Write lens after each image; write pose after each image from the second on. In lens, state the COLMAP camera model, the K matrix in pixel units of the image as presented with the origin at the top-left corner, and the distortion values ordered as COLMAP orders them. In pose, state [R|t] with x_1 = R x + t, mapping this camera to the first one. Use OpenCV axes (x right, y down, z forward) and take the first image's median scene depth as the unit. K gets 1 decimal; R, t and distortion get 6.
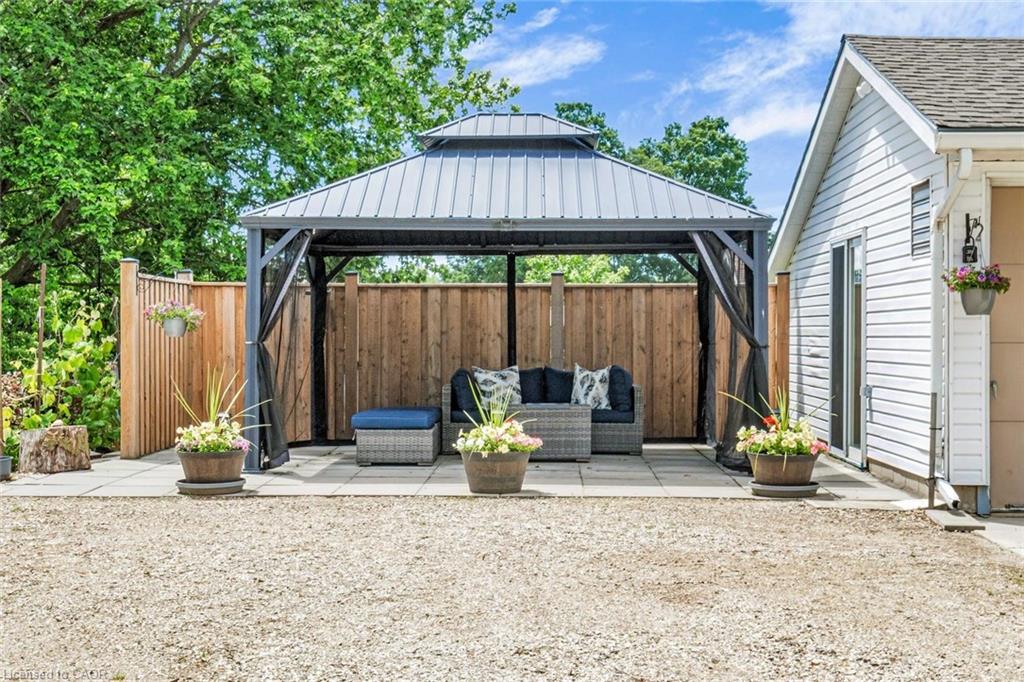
lens RADIAL K [[1515.1, 0, 511.7], [0, 1515.1, 344.6], [0, 0, 1]] dist [0.024397, 0.000000]
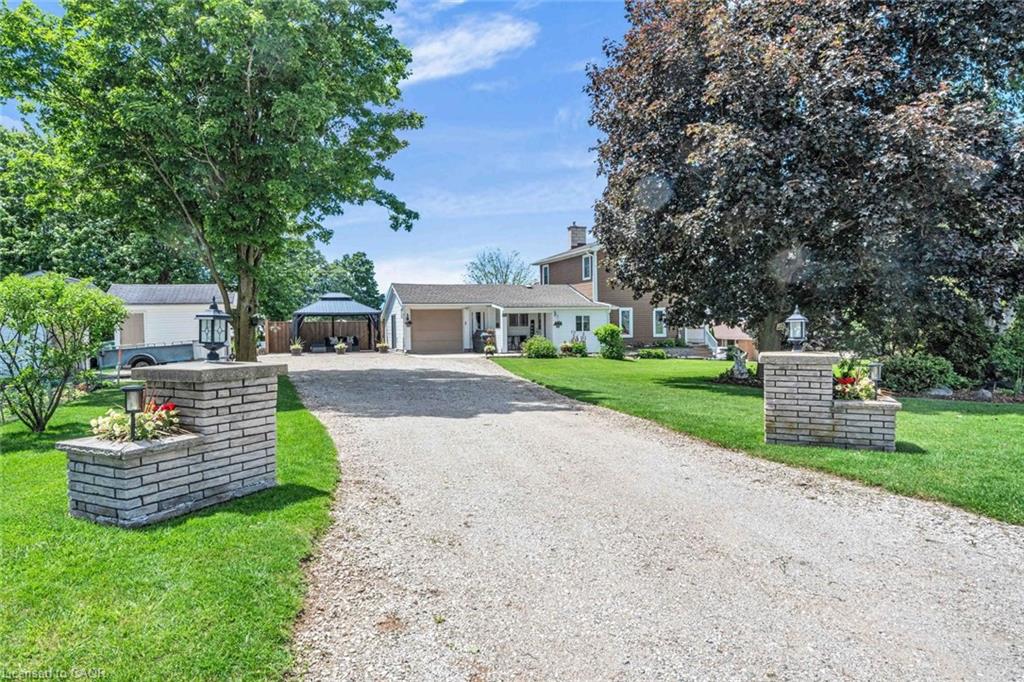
lens RADIAL K [[615.7, 0, 512.1], [0, 615.7, 340.0], [0, 0, 1]] dist [0.001512, 0.000055]
pose [[0.930838, -0.025028, 0.364574, -0.246746], [0.020815, 0.999663, 0.015482, 0.006369], [-0.364839, -0.006823, 0.931046, -1.514933]]
